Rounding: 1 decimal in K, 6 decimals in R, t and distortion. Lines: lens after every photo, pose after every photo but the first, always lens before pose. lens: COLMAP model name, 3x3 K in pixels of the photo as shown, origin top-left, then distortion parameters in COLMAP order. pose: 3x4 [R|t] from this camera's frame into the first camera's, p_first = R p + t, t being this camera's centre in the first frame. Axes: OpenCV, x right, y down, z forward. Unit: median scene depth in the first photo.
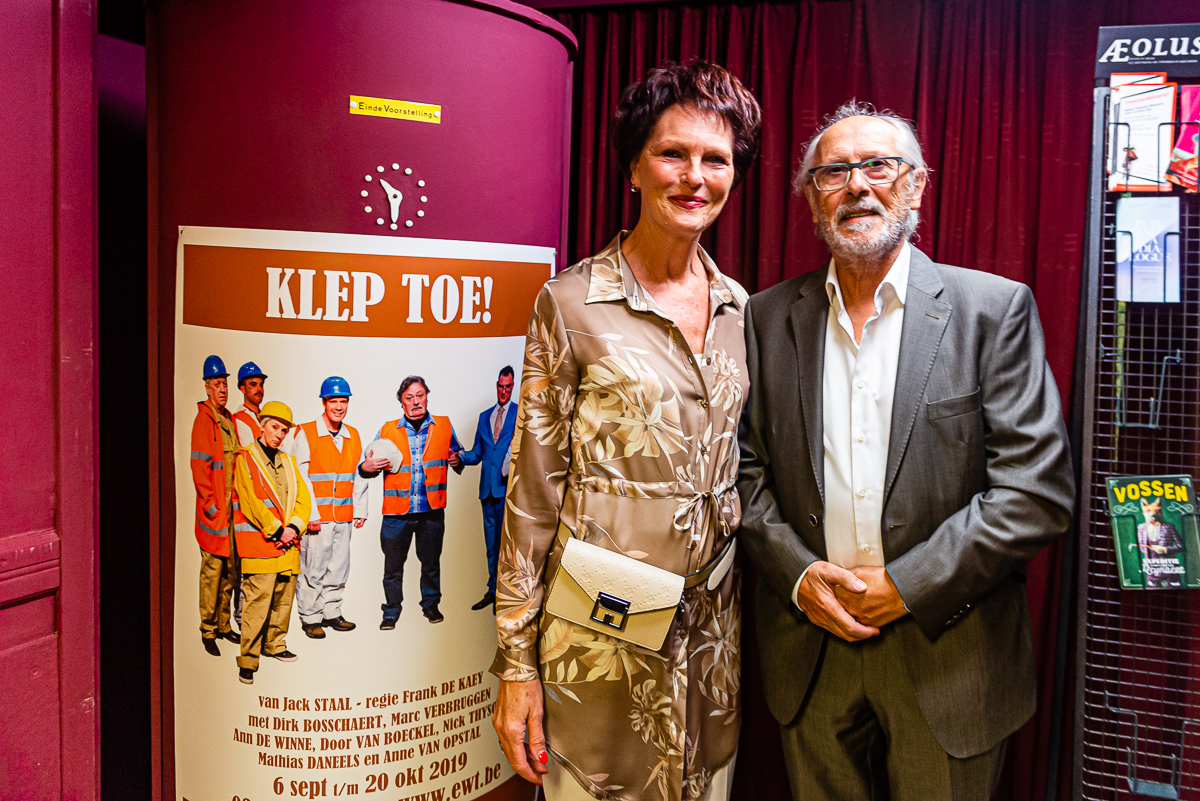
lens RADIAL K [[882.6, 0, 652.0], [0, 882.6, 346.7], [0, 0, 1]] dist [0.004046, -0.011732]
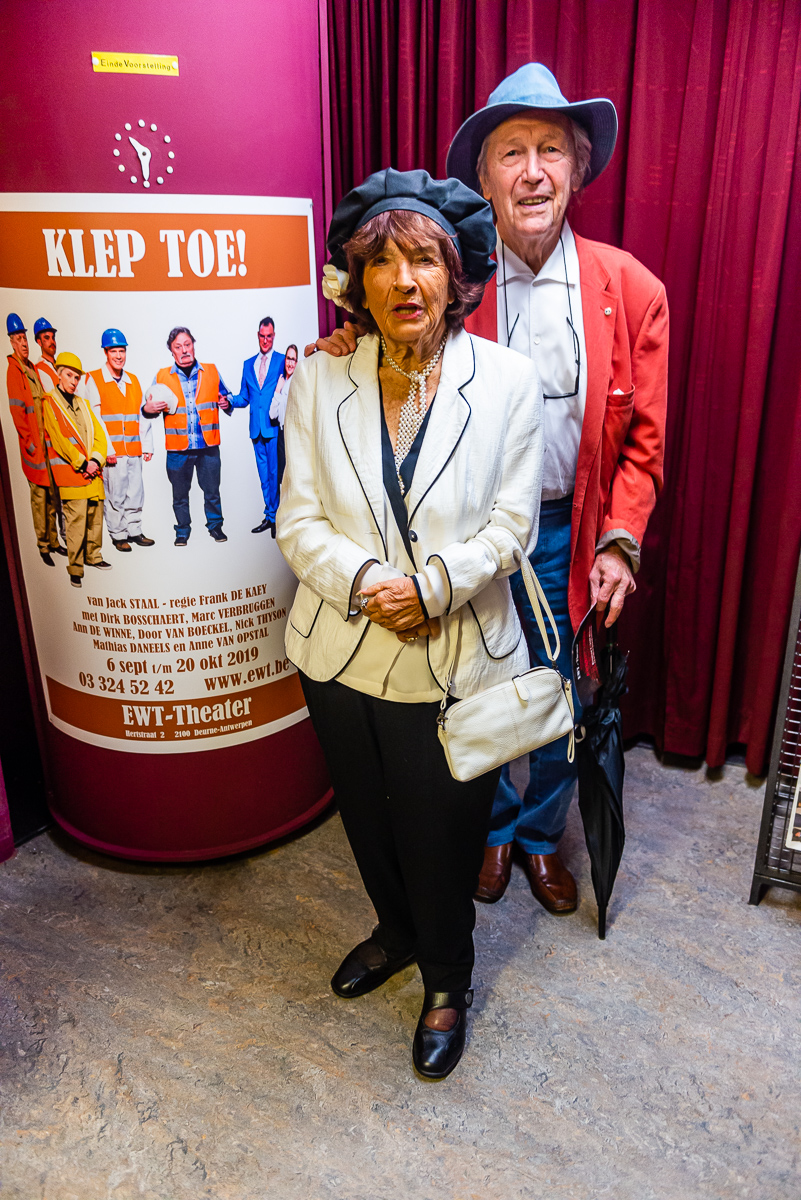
lens RADIAL K [[932.6, 0, 397.9], [0, 932.6, 595.7], [0, 0, 1]] dist [0.009463, -0.005610]
pose [[0.988201, 0.013525, -0.152563, 0.191524], [0.030854, 0.958094, 0.284786, 0.031037], [0.150022, -0.286133, 0.946373, -0.186382]]
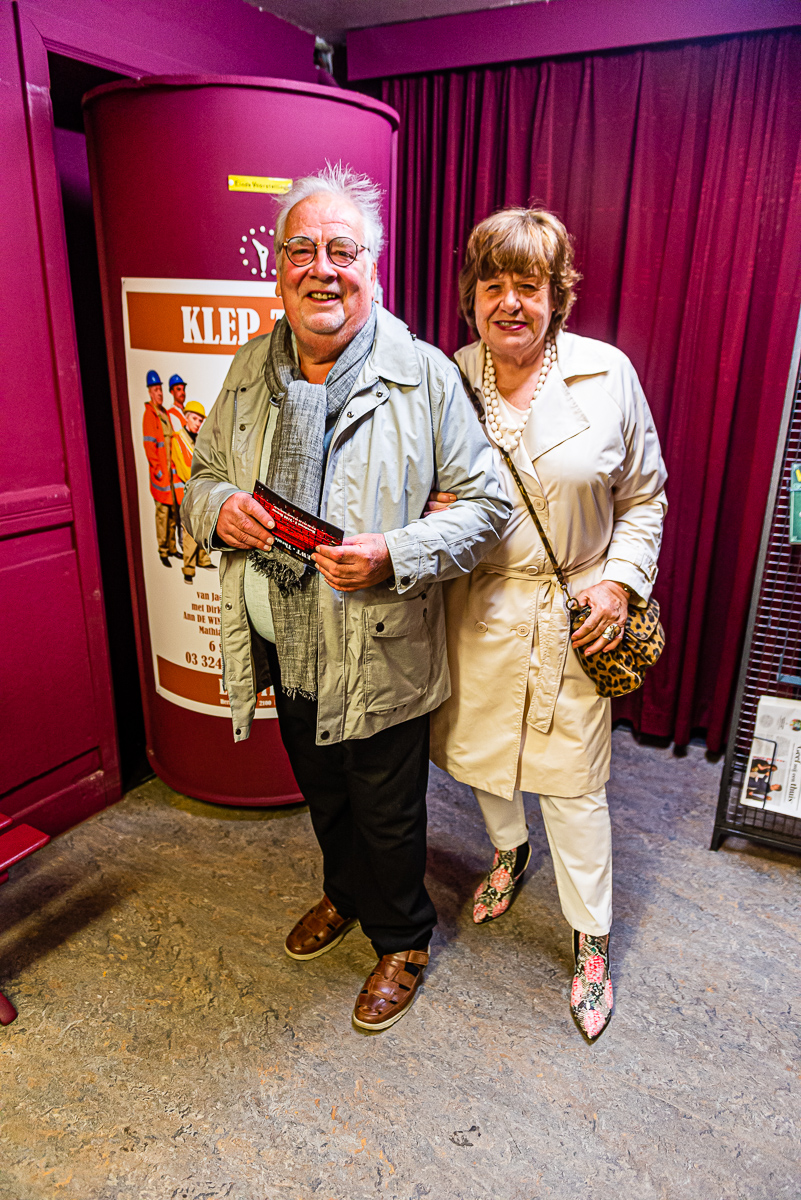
lens RADIAL K [[798.4, 0, 394.5], [0, 798.4, 599.1], [0, 0, 1]] dist [0.000947, -0.000788]
pose [[0.987701, 0.035271, -0.152327, 0.128191], [0.005859, 0.965192, 0.261477, 0.032674], [0.156247, -0.259154, 0.953114, -0.323675]]
